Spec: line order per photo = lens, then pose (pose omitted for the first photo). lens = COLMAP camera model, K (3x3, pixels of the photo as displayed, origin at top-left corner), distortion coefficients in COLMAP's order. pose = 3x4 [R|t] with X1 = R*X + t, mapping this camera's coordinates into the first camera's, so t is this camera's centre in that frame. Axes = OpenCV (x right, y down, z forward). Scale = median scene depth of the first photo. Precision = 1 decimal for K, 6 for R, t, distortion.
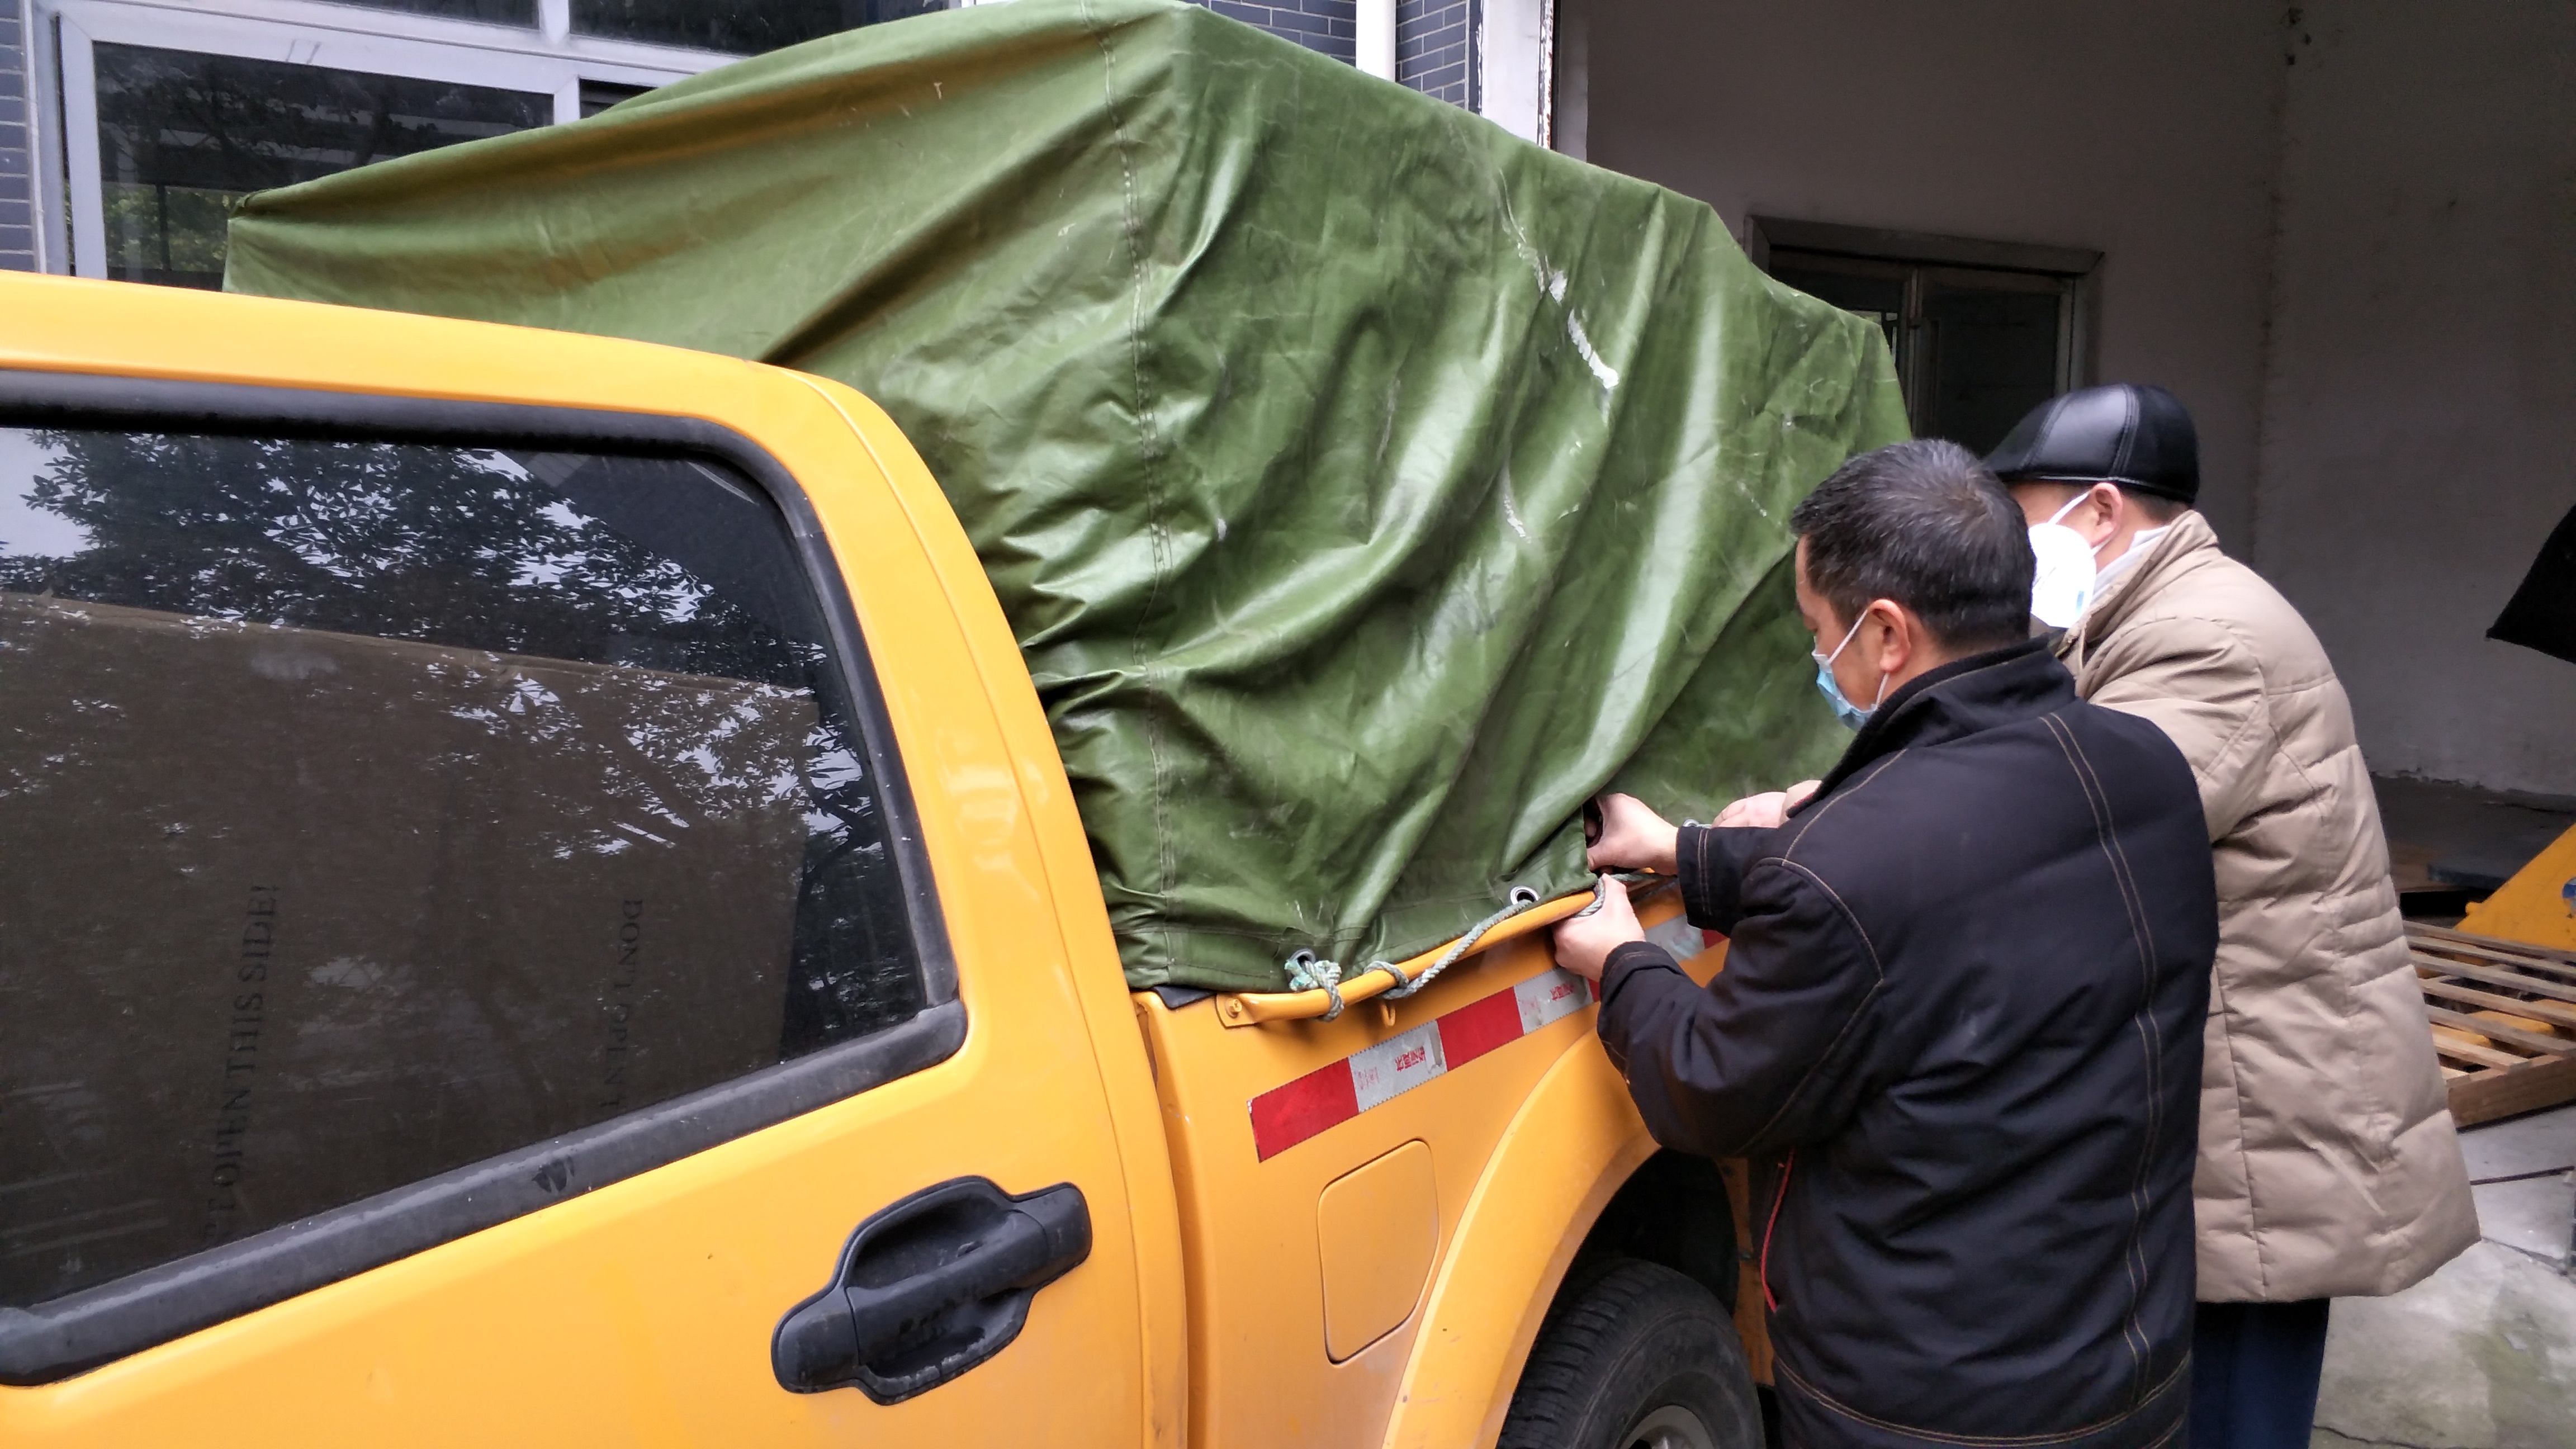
lens RADIAL K [[1919.9, 0, 1246.8], [0, 1919.9, 723.4], [0, 0, 1]] dist [0.036080, -0.040314]
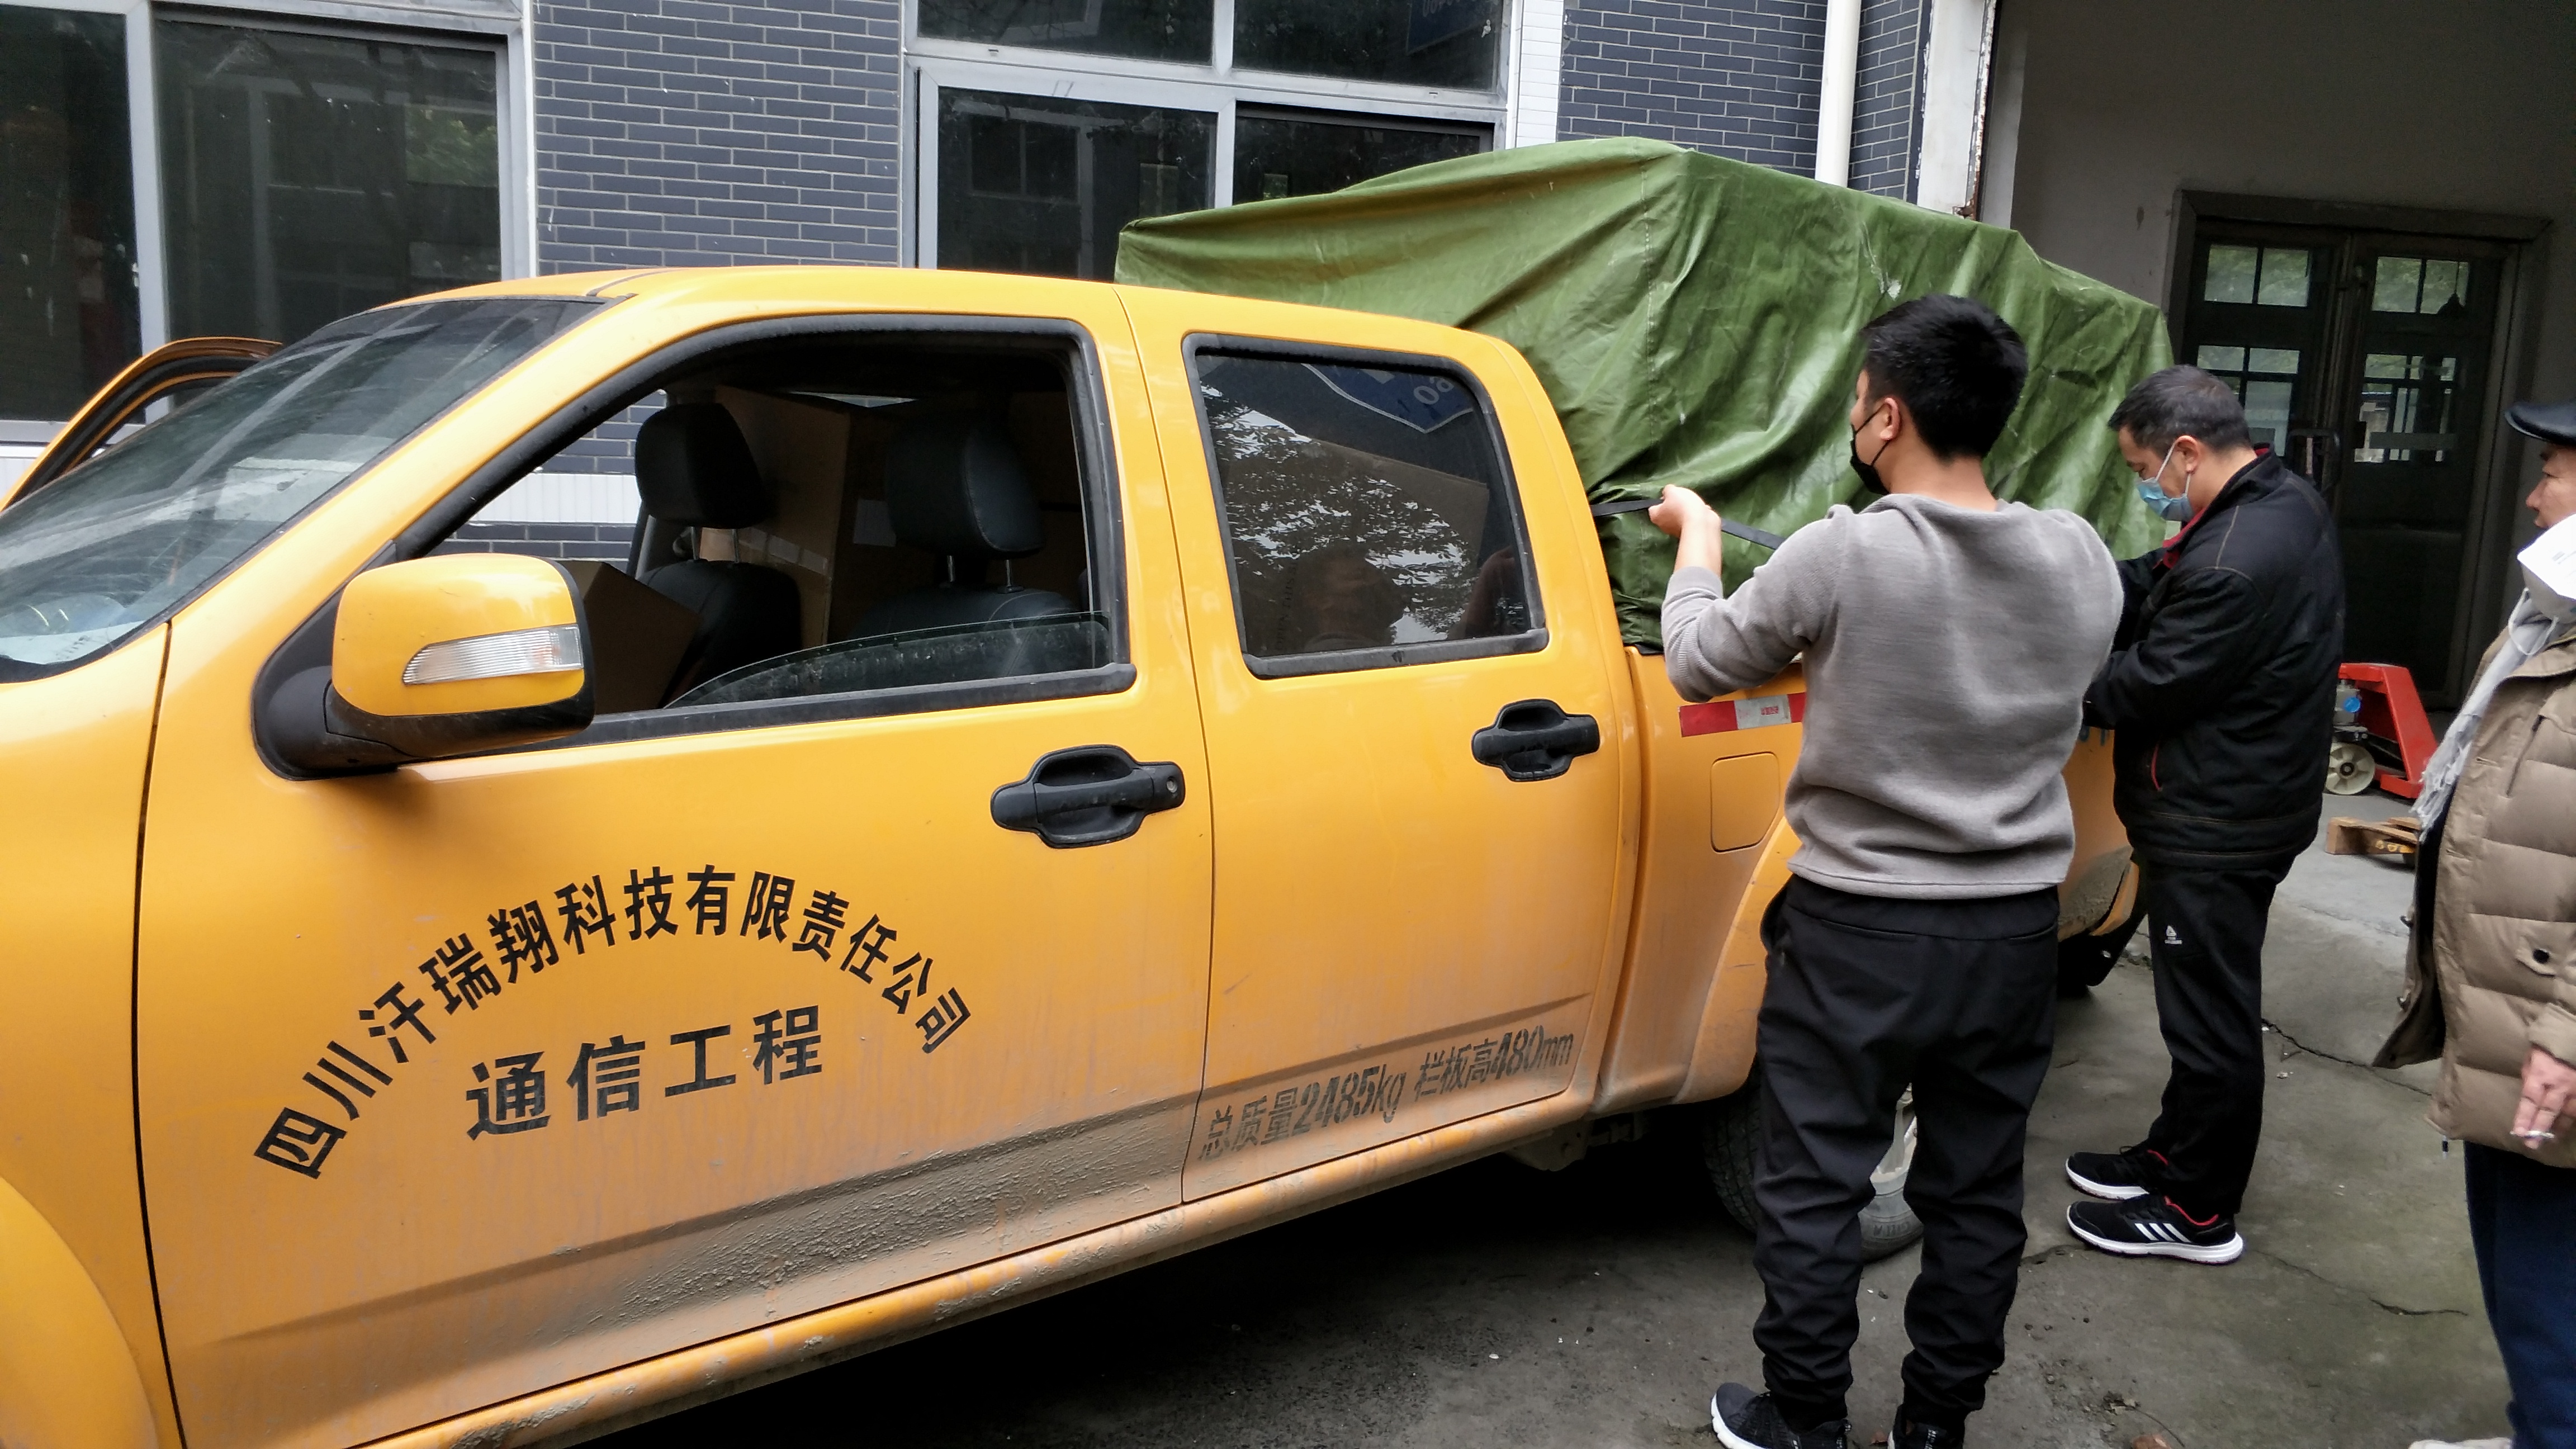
lens RADIAL K [[1920.4, 0, 1246.0], [0, 1920.4, 718.0], [0, 0, 1]] dist [0.092714, -0.268515]
pose [[0.971547, 0.067299, -0.227086, 0.018018], [-0.059927, 0.997432, 0.039211, 0.142869], [0.229142, -0.024487, 0.973085, -0.952366]]
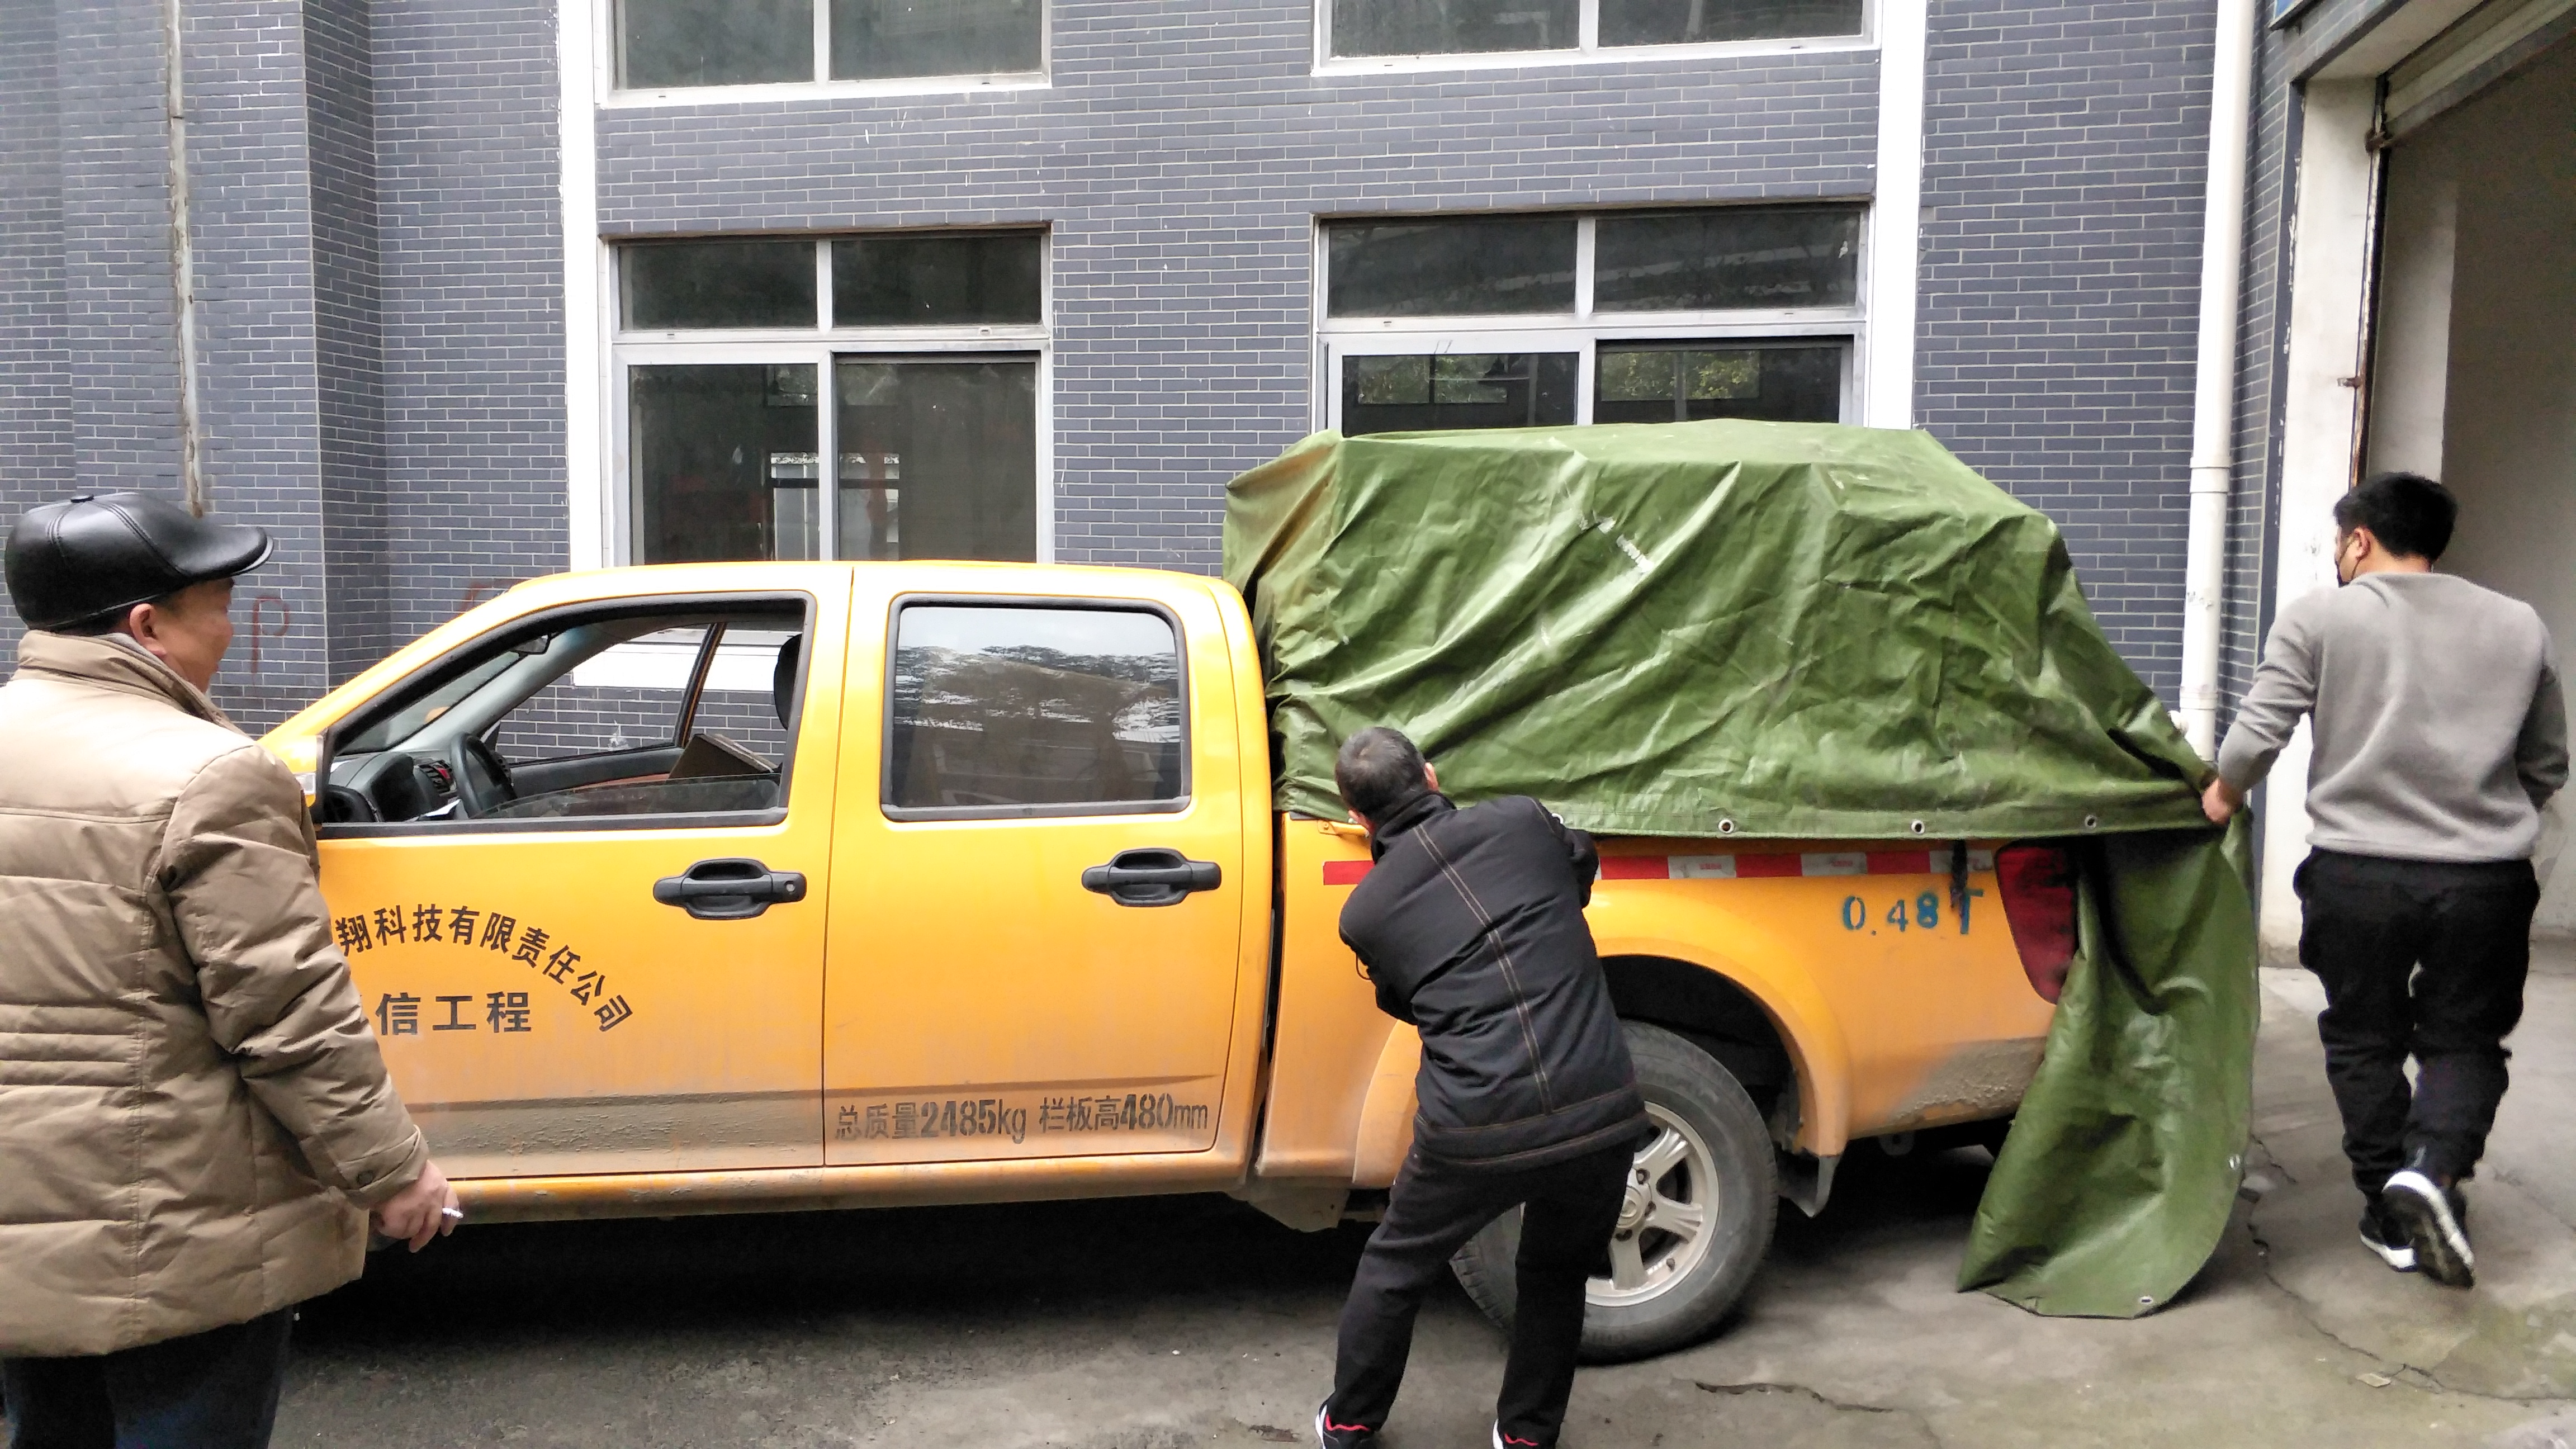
lens RADIAL K [[1919.9, 0, 1246.8], [0, 1919.9, 723.4], [0, 0, 1]] dist [0.036080, -0.040314]
pose [[0.709123, 0.062482, -0.702311, 1.546214], [-0.088576, 0.996069, -0.000819, 0.020333], [0.699499, 0.062789, 0.711870, -0.820847]]
